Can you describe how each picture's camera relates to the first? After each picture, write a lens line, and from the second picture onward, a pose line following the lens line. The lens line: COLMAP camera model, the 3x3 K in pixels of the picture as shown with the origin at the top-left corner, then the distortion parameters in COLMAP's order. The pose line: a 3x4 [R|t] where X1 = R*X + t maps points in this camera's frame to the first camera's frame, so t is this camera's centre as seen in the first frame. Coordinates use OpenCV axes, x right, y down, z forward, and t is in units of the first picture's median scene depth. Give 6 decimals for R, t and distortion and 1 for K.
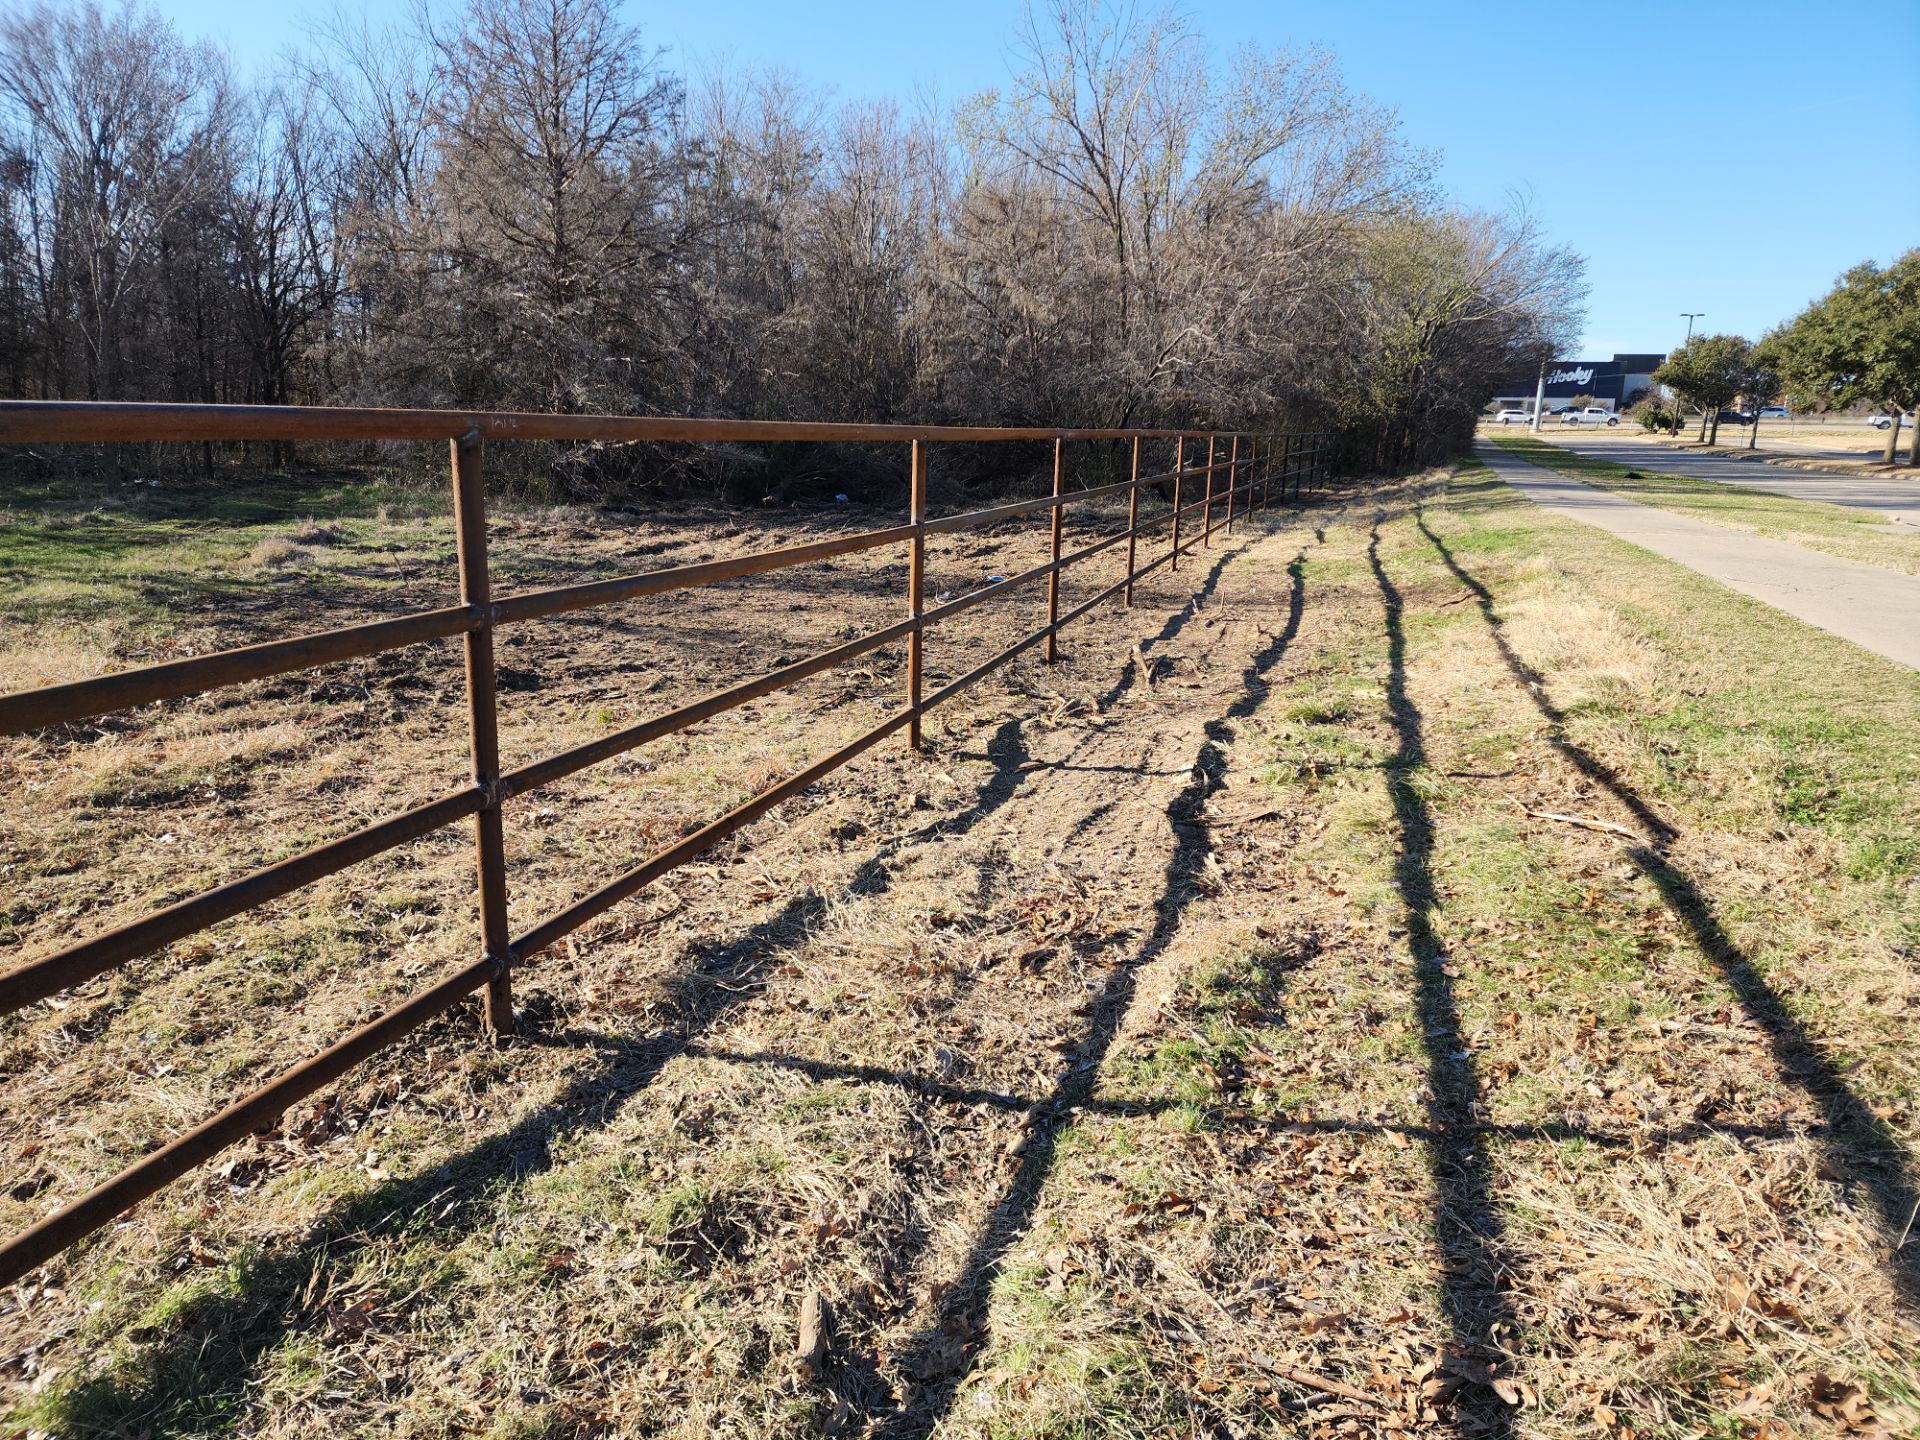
lens RADIAL K [[1190.7, 0, 965.2], [0, 1190.7, 733.3], [0, 0, 1]] dist [0.017894, -0.002150]
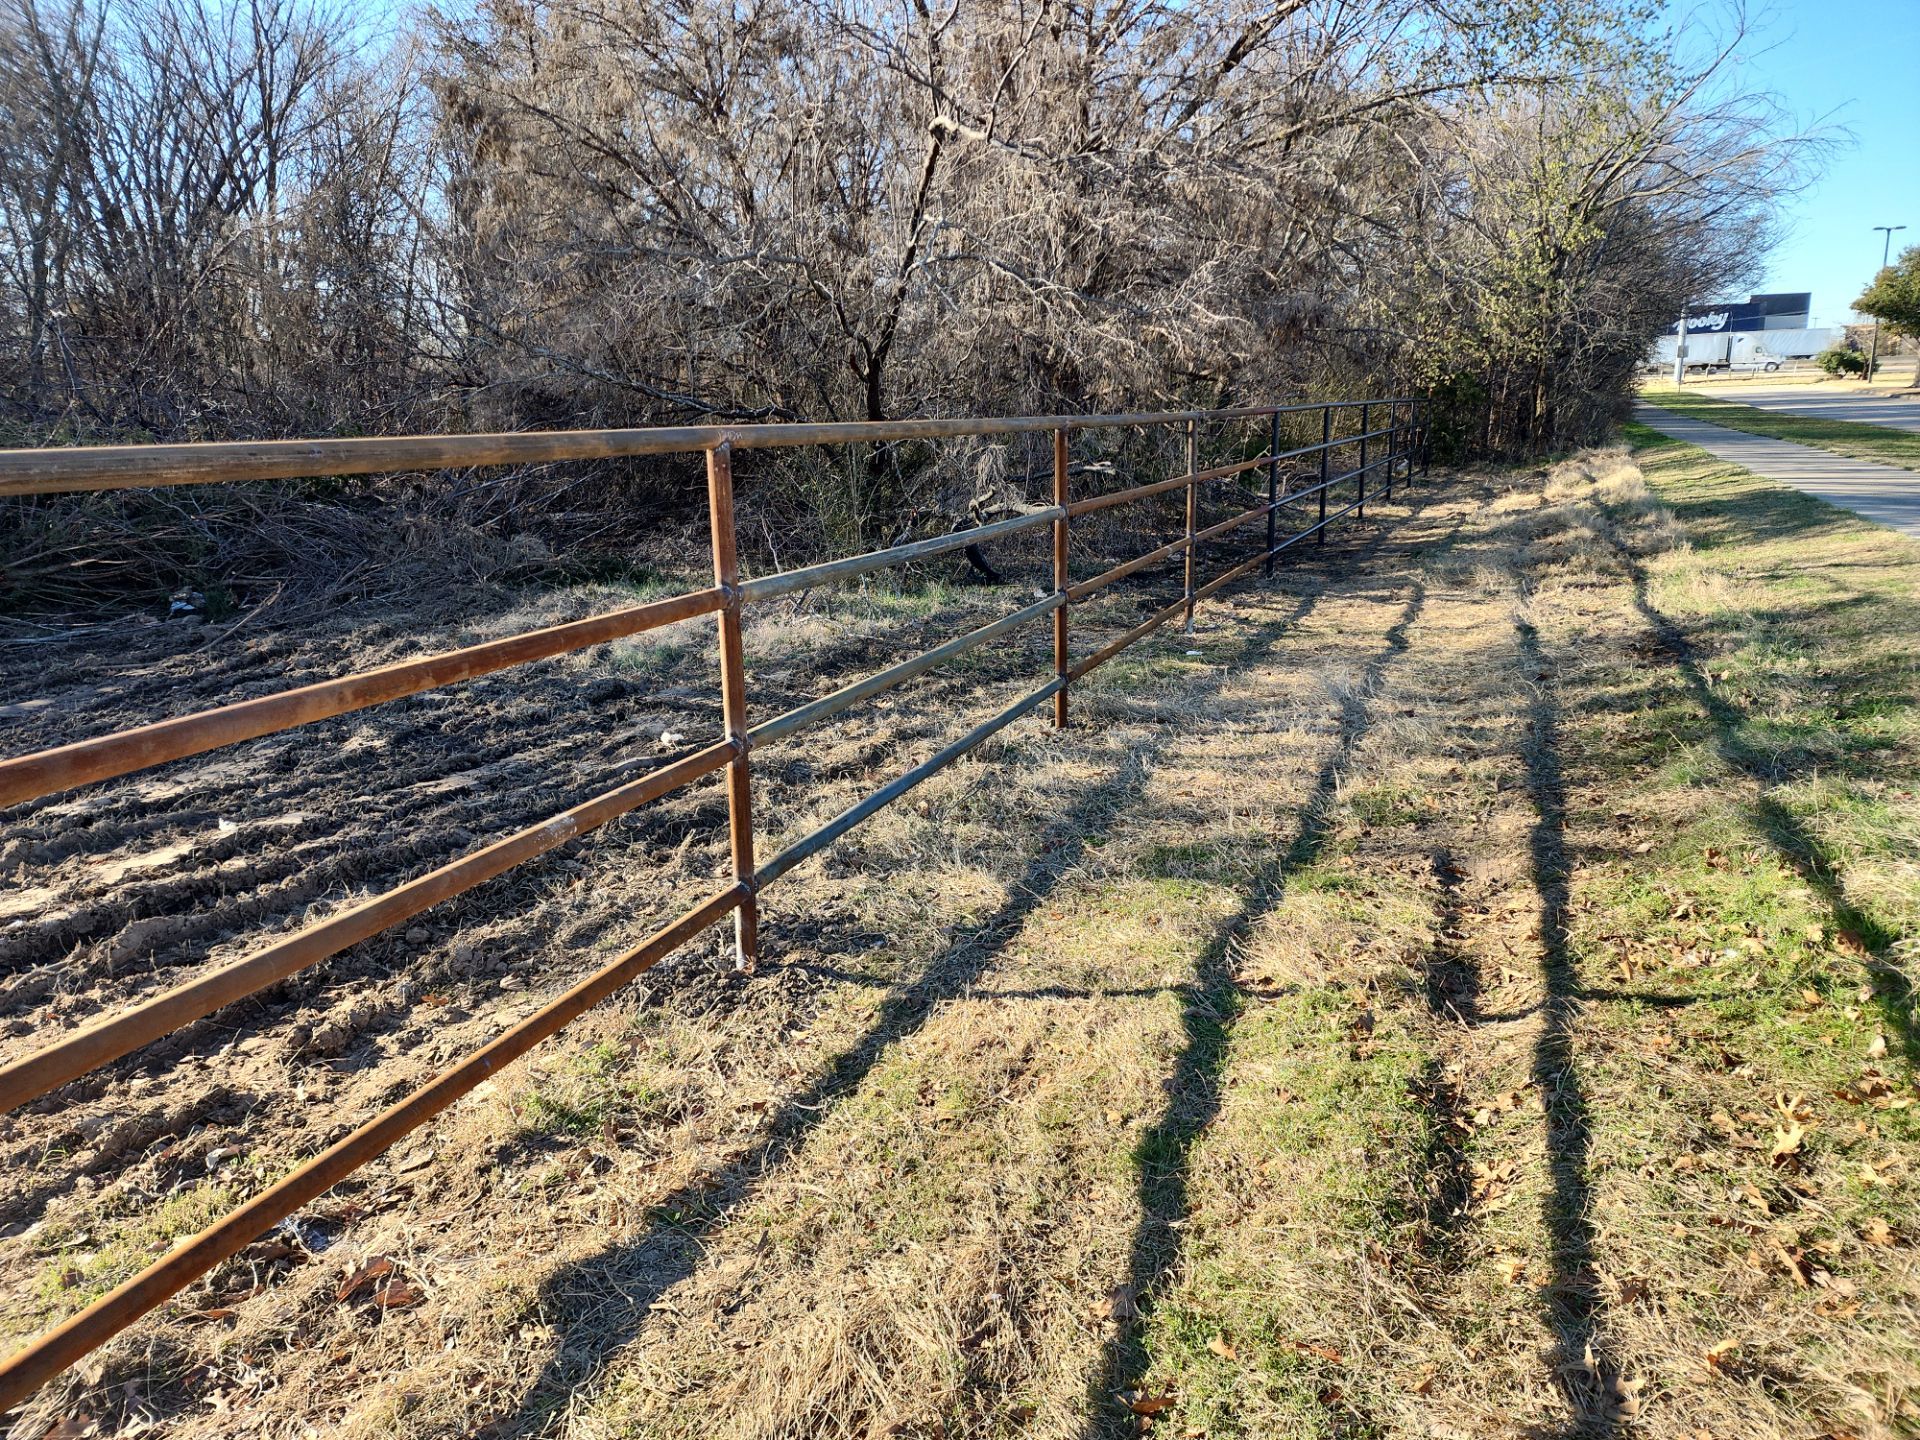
lens RADIAL K [[1190.7, 0, 965.2], [0, 1190.7, 733.3], [0, 0, 1]] dist [0.017894, -0.002150]
pose [[0.996180, -0.044207, -0.075308, 0.081207], [0.043938, 0.999021, -0.005218, -0.061042], [0.075465, 0.001889, 0.997147, 0.261728]]
